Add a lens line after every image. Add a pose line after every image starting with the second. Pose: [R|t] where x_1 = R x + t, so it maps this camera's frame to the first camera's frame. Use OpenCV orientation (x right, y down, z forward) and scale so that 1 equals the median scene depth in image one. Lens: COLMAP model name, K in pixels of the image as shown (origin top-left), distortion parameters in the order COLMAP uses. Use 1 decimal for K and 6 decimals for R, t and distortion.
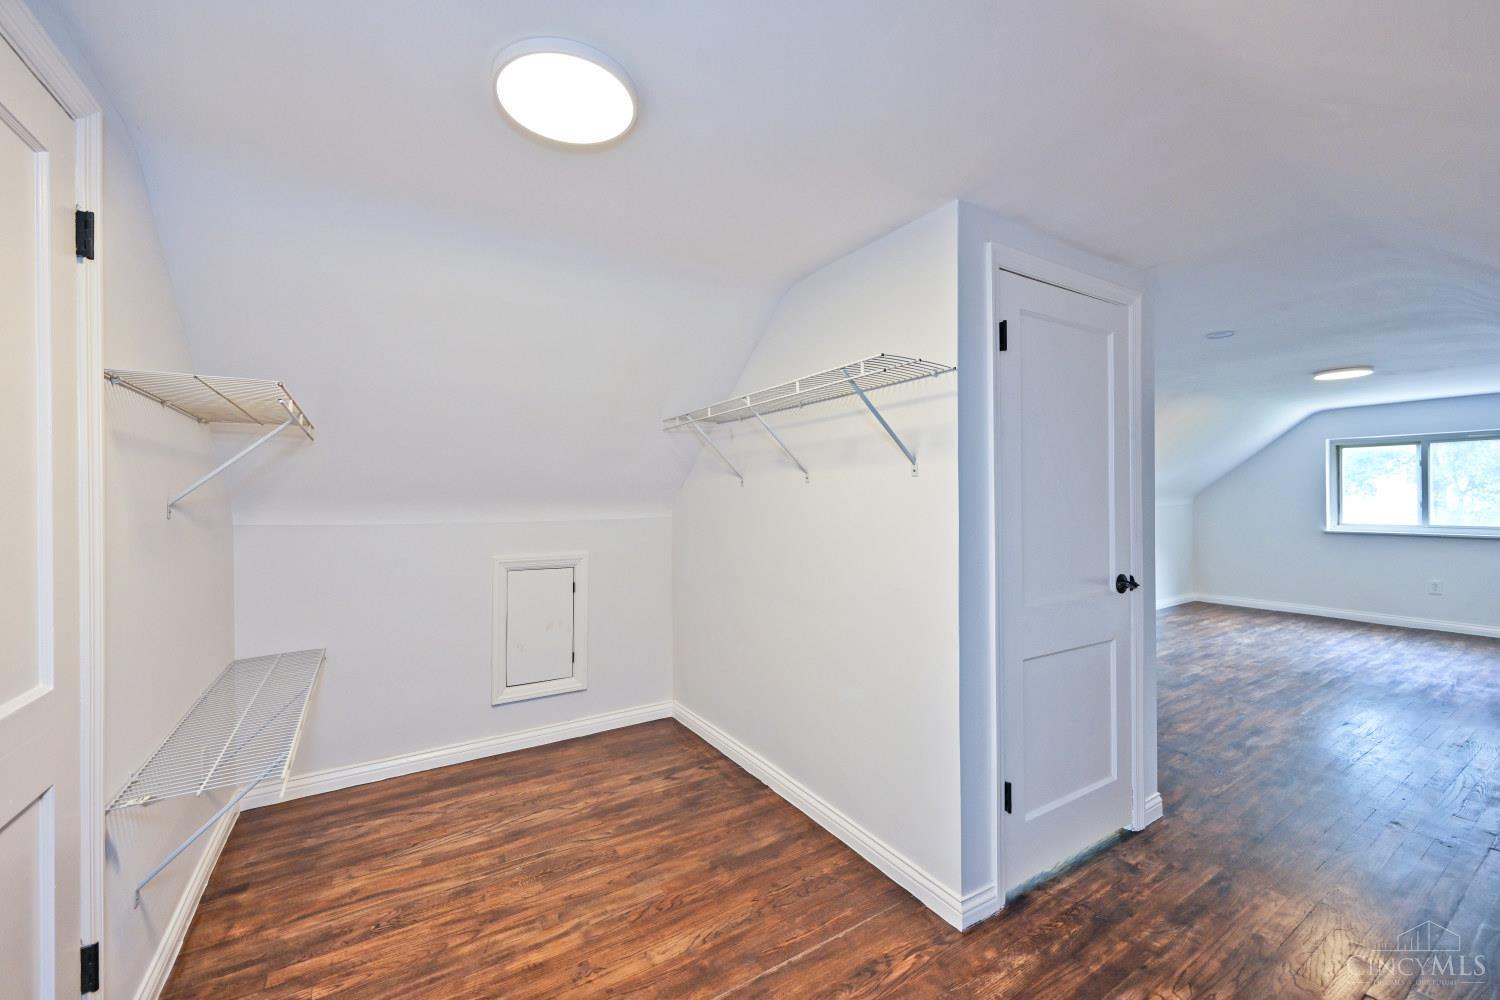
lens RADIAL K [[594.7, 0, 741.4], [0, 594.7, 493.3], [0, 0, 1]] dist [0.000219, -0.000228]
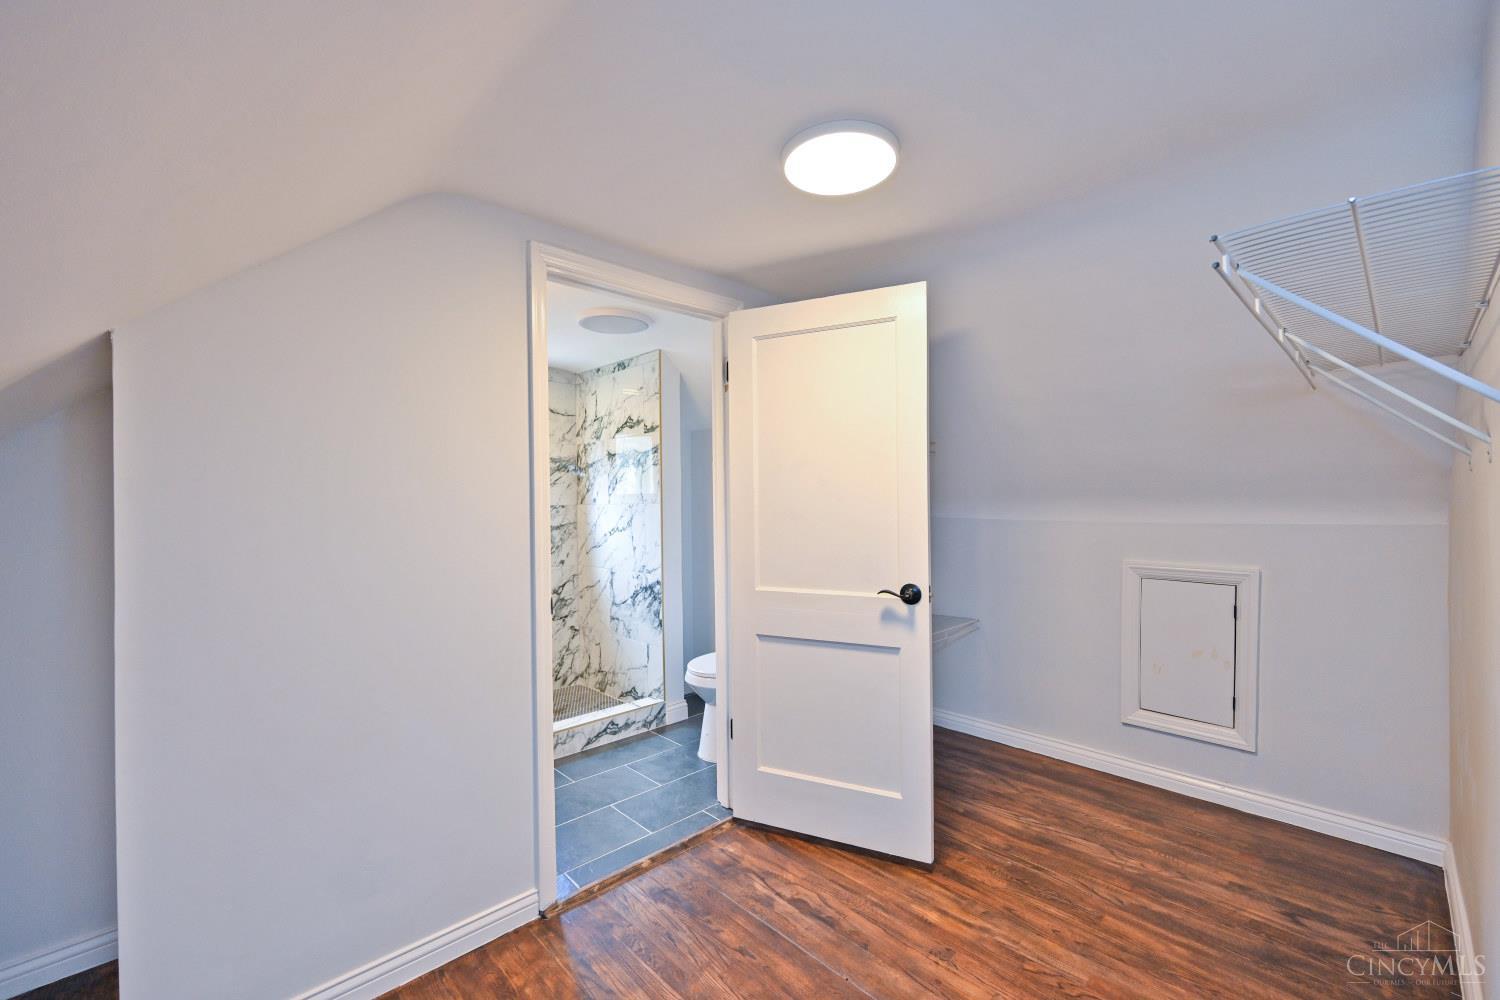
lens RADIAL K [[617.0, 0, 750.0], [0, 617.0, 498.6], [0, 0, 1]] dist [0.000436, 0.000259]
pose [[0.202134, -0.000199, -0.979358, 0.506318], [0.018633, 0.999820, 0.003642, -0.001969], [0.979181, -0.018984, 0.202101, 0.326788]]
